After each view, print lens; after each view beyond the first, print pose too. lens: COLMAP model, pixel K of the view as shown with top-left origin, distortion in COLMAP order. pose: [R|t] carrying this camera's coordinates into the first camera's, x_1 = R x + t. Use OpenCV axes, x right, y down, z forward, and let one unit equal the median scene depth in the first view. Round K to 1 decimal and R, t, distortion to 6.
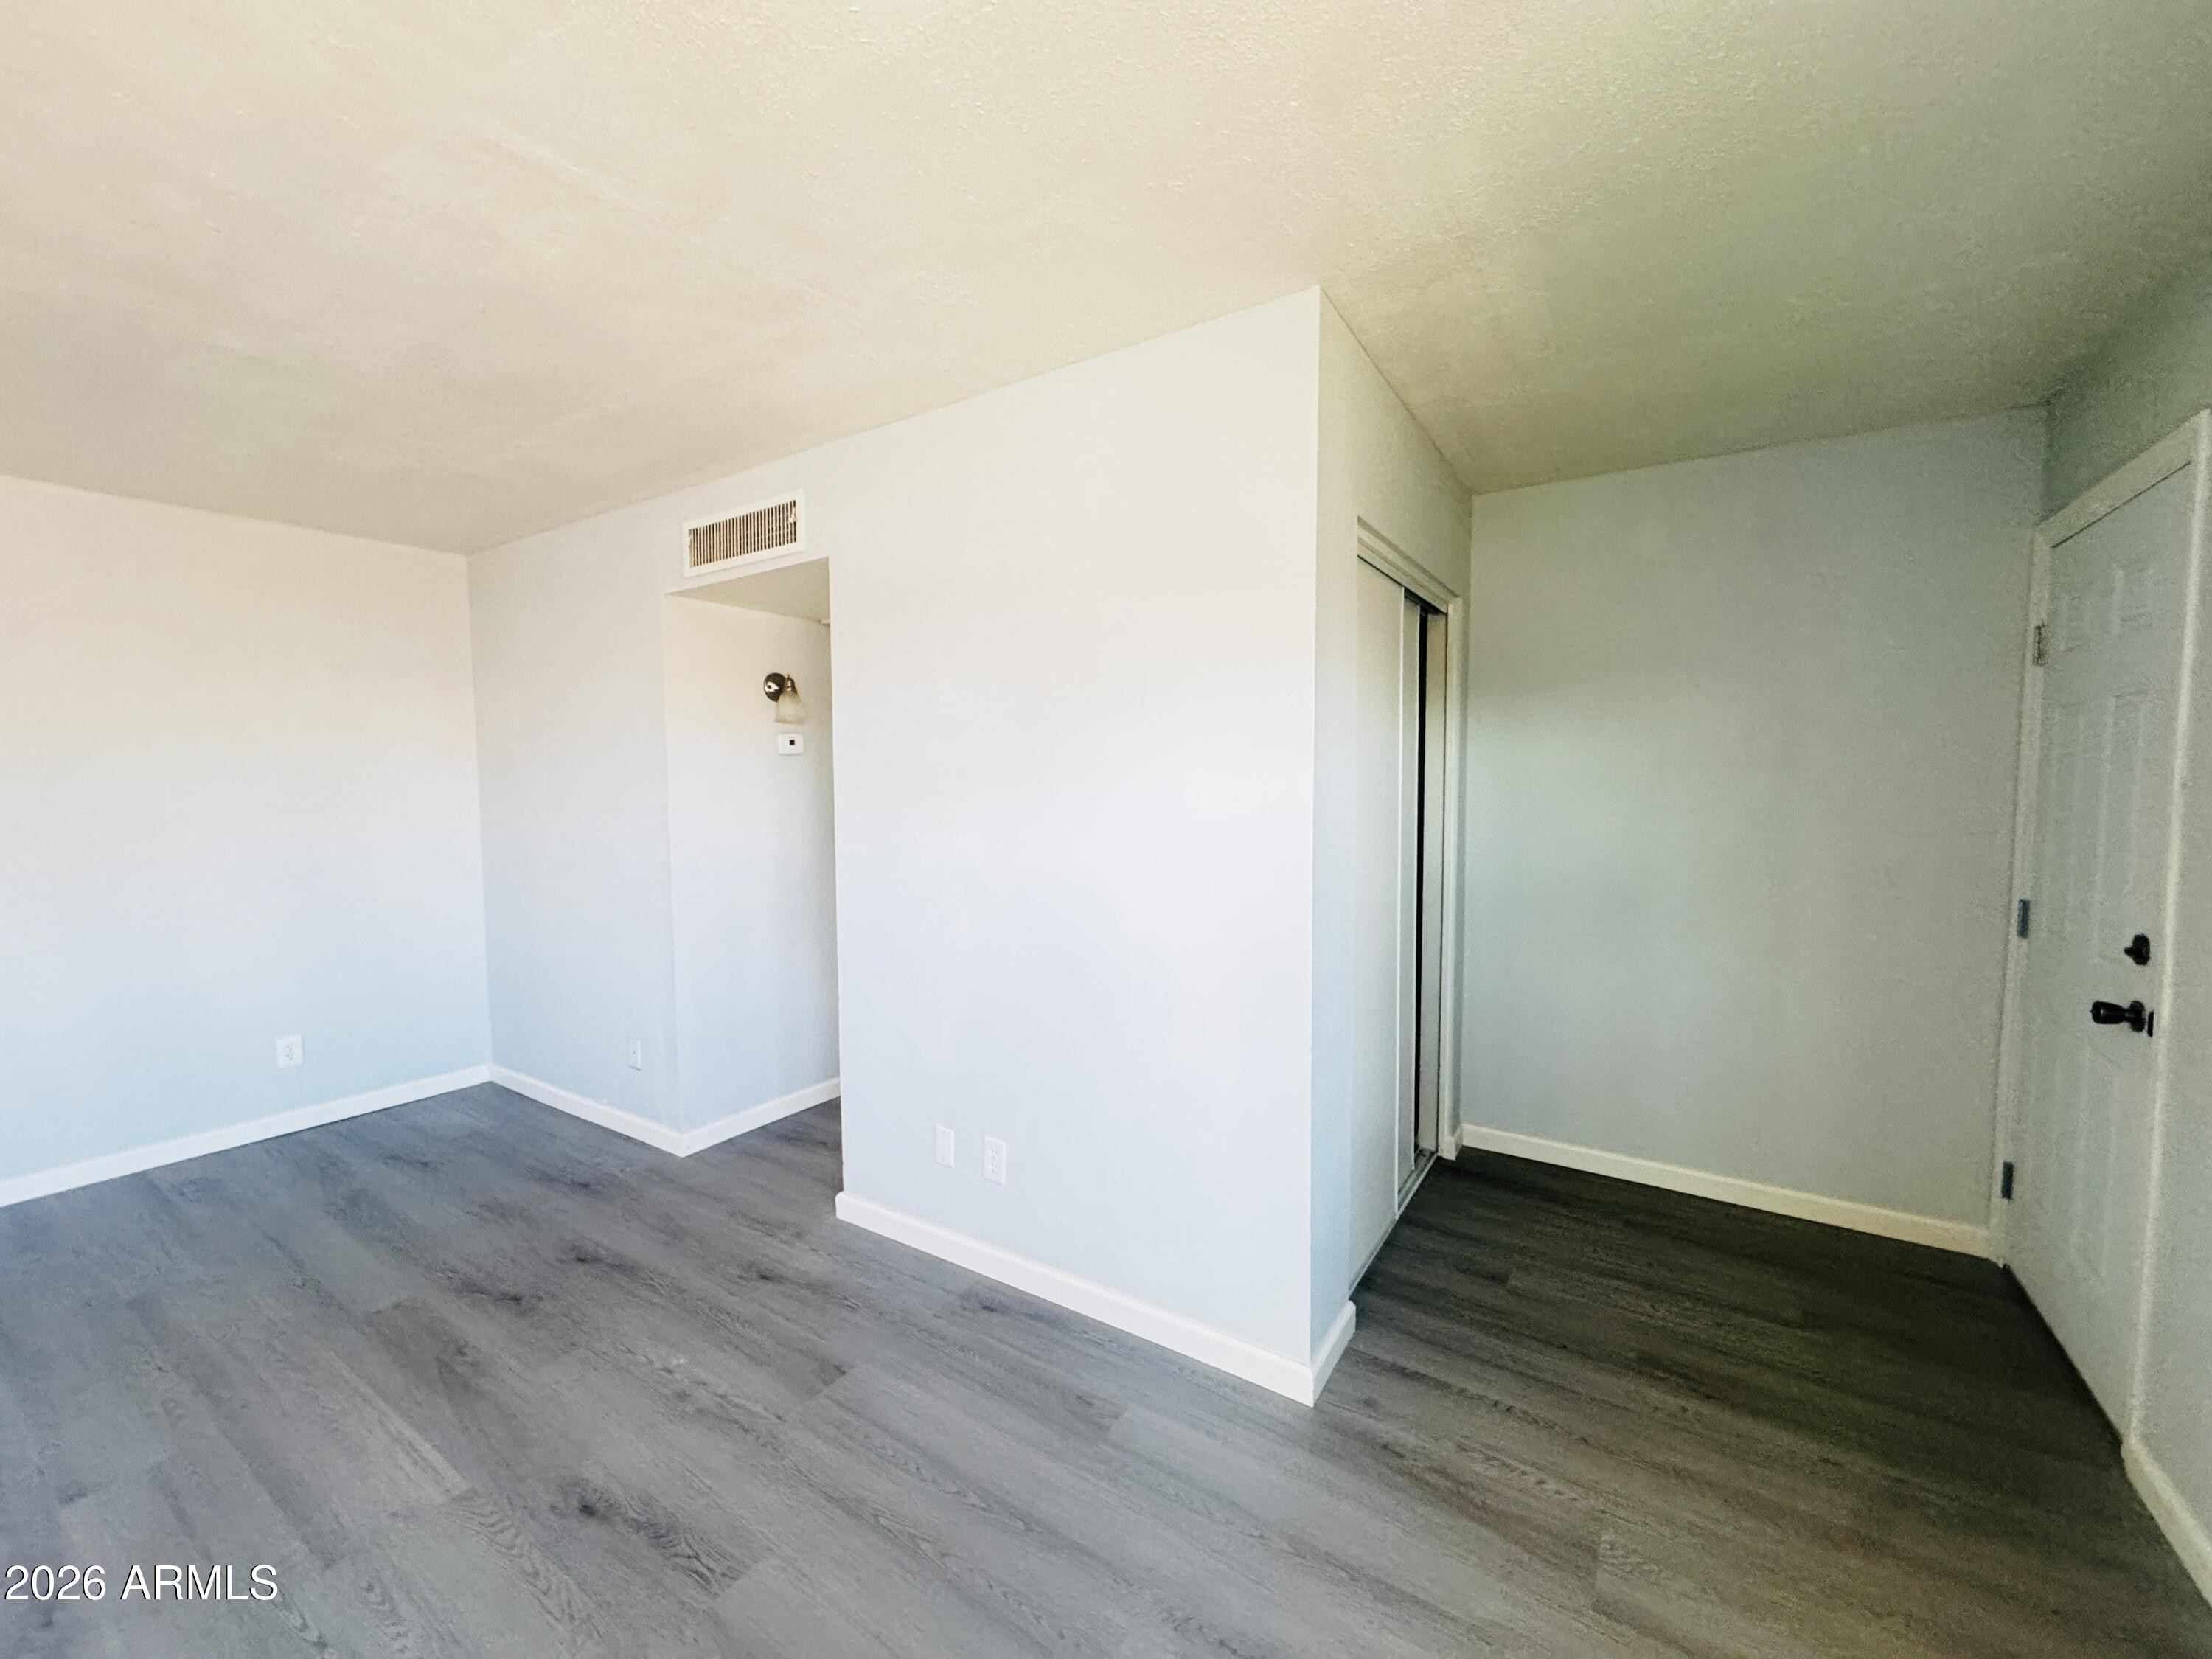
lens RADIAL K [[879.8, 0, 1110.8], [0, 879.8, 826.6], [0, 0, 1]] dist [-0.003168, 0.000175]
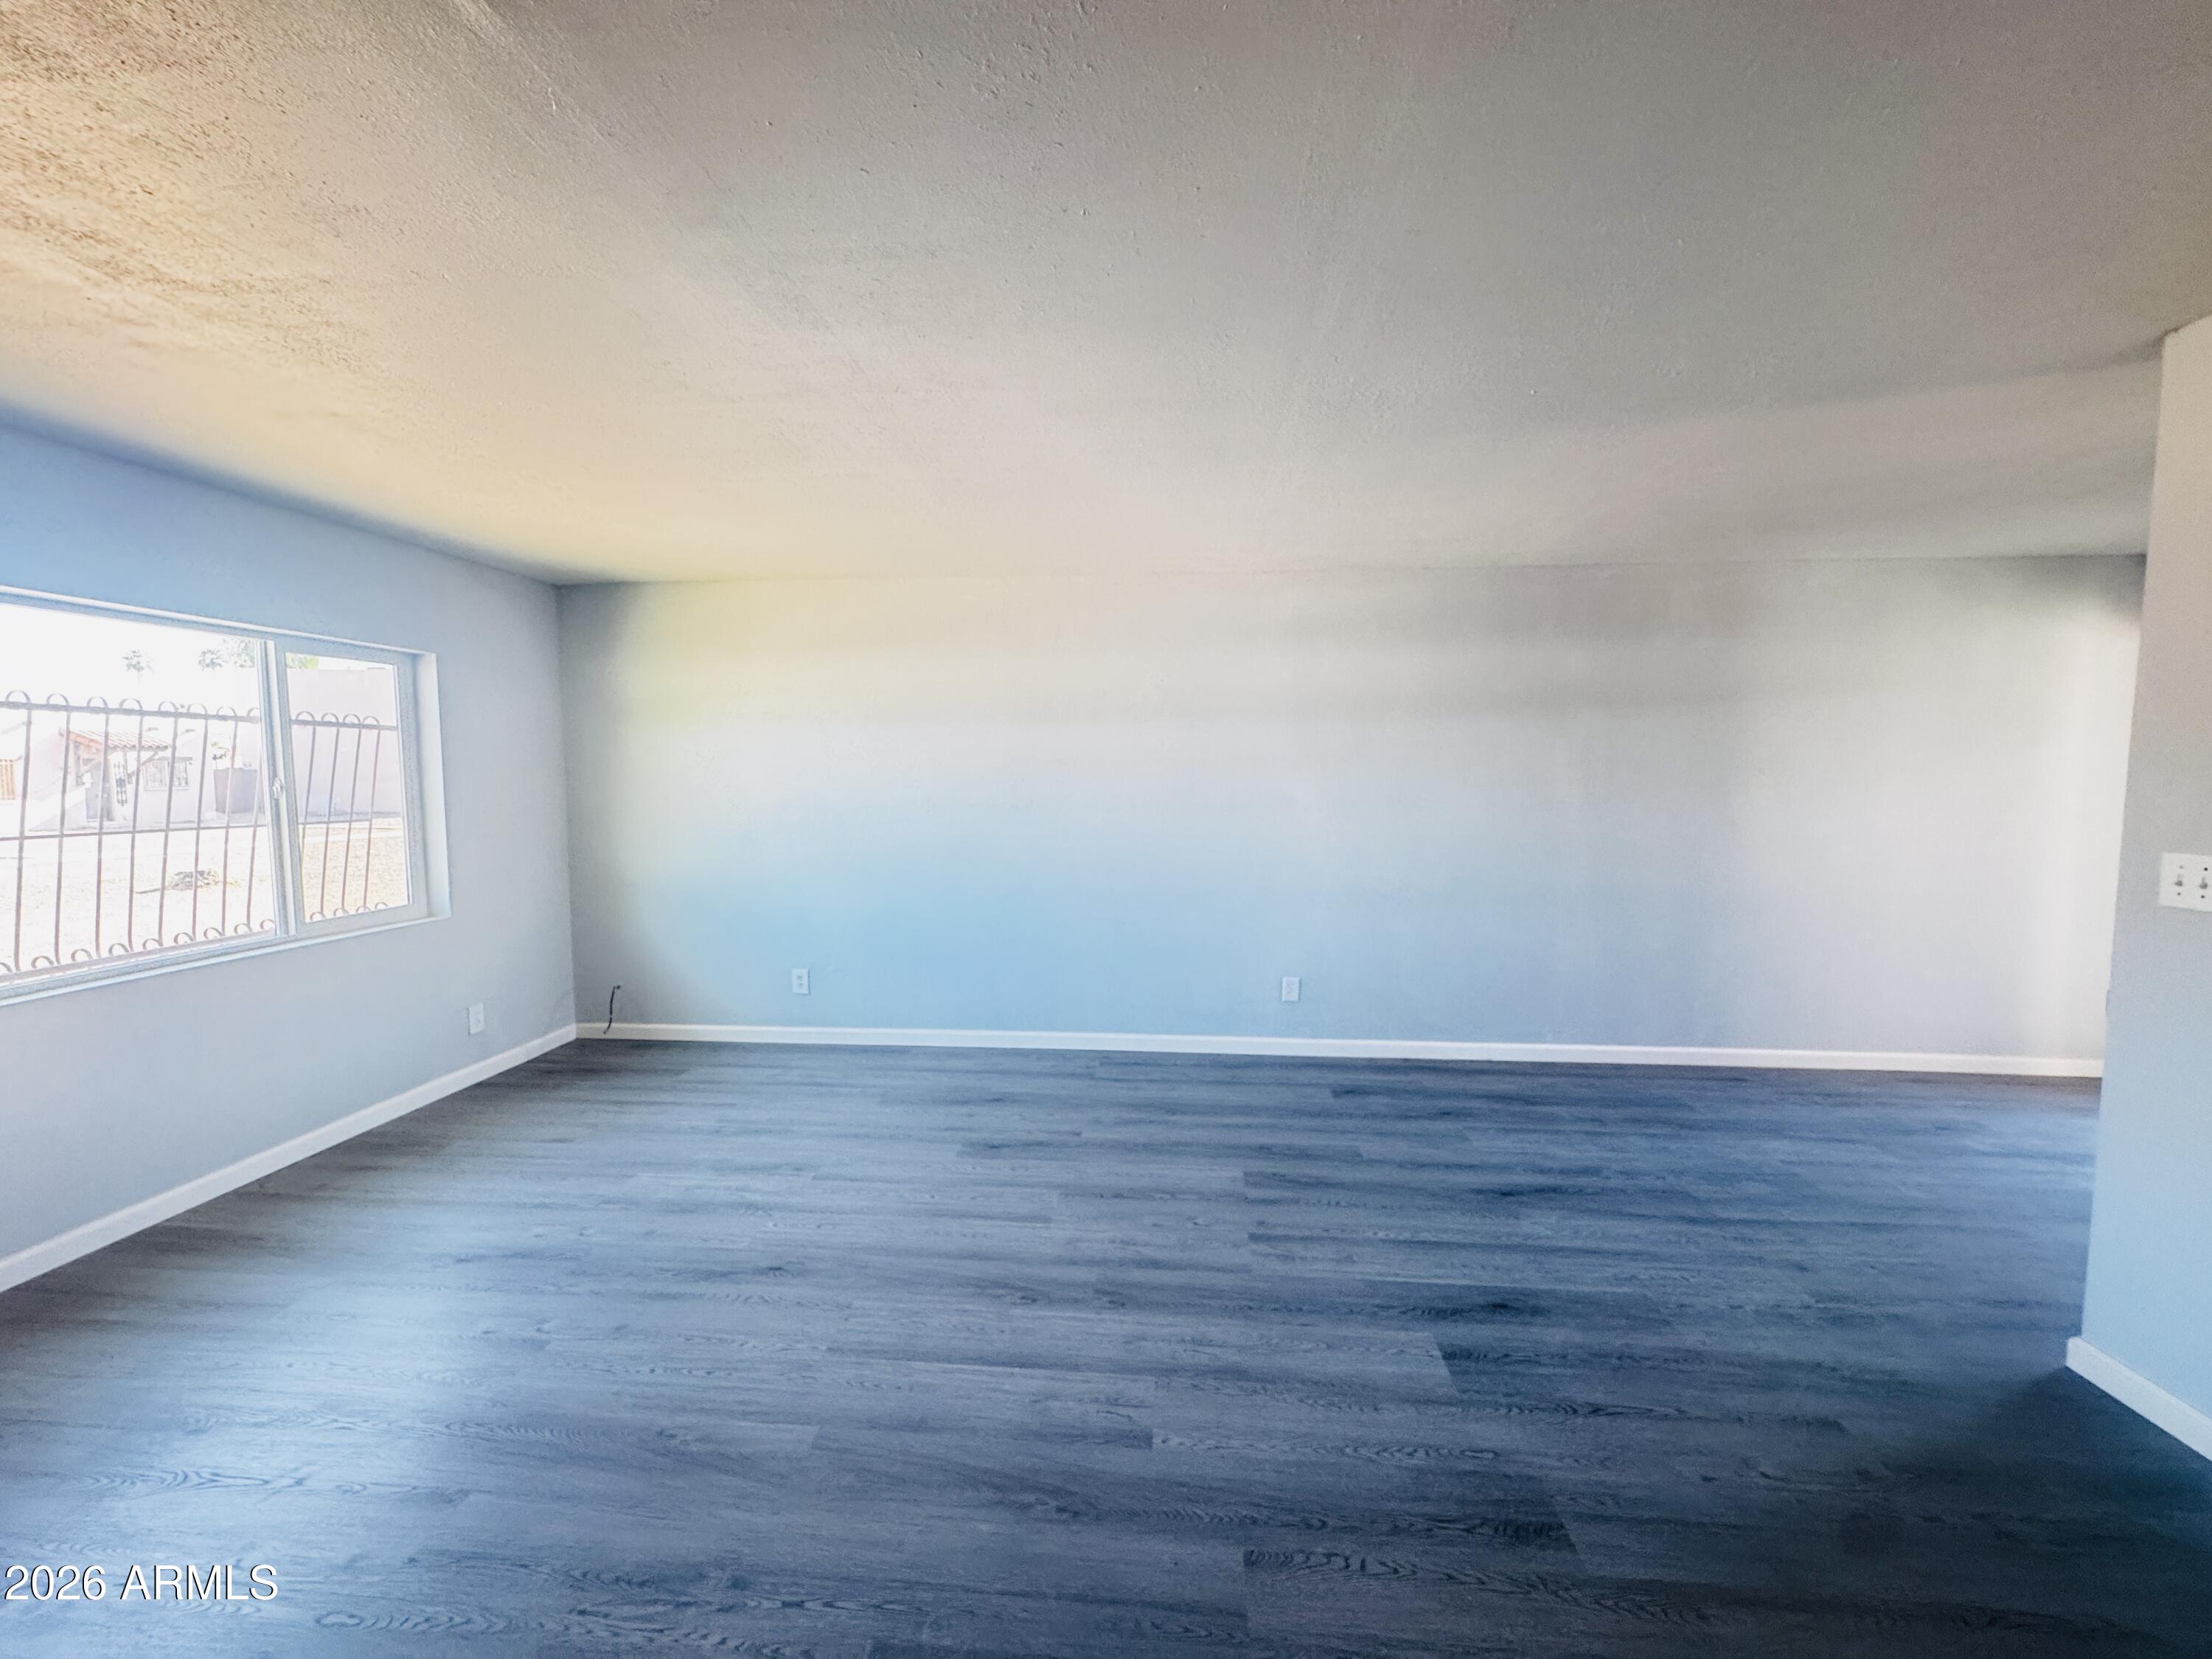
lens RADIAL K [[877.6, 0, 1106.2], [0, 877.6, 834.3], [0, 0, 1]] dist [-0.003527, 0.000044]
pose [[-0.883966, 0.037592, -0.466037, -0.395981], [-0.023756, 0.991864, 0.125067, -0.066284], [0.466947, 0.121626, -0.875881, 1.008483]]
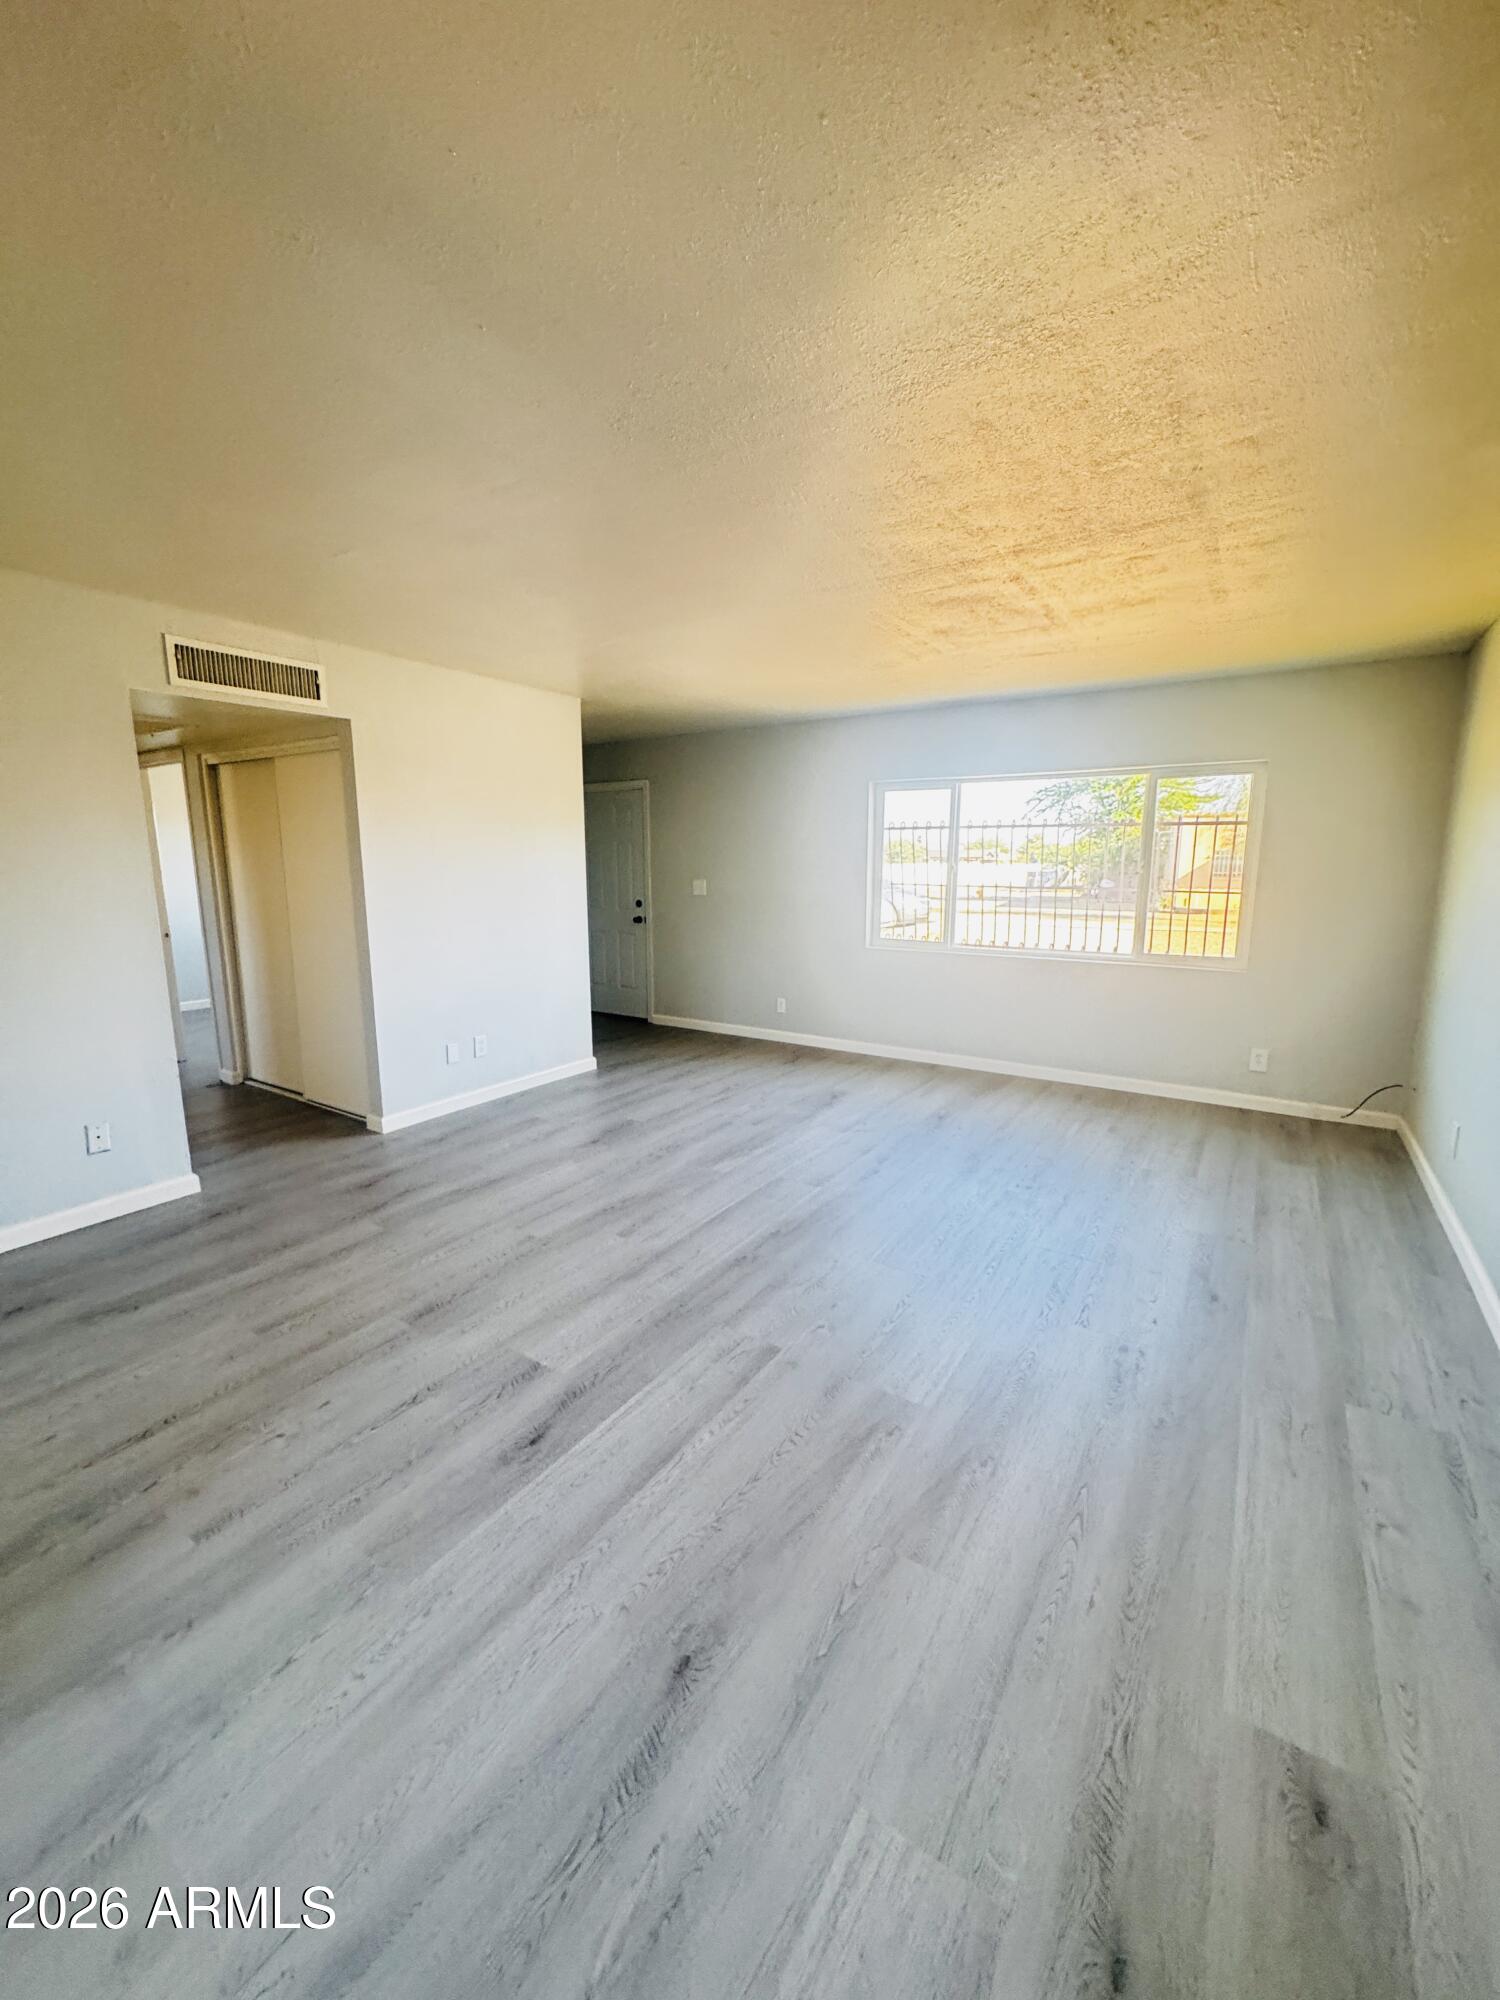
lens RADIAL K [[795.5, 0, 750.0], [0, 795.5, 1000.0], [0, 0, 1]] dist [-0.003168, 0.000175]
pose [[0.005787, -0.167779, 0.985808, -1.727864], [0.059521, 0.984134, 0.167145, -0.007067], [-0.998210, 0.057709, 0.015681, 0.282598]]
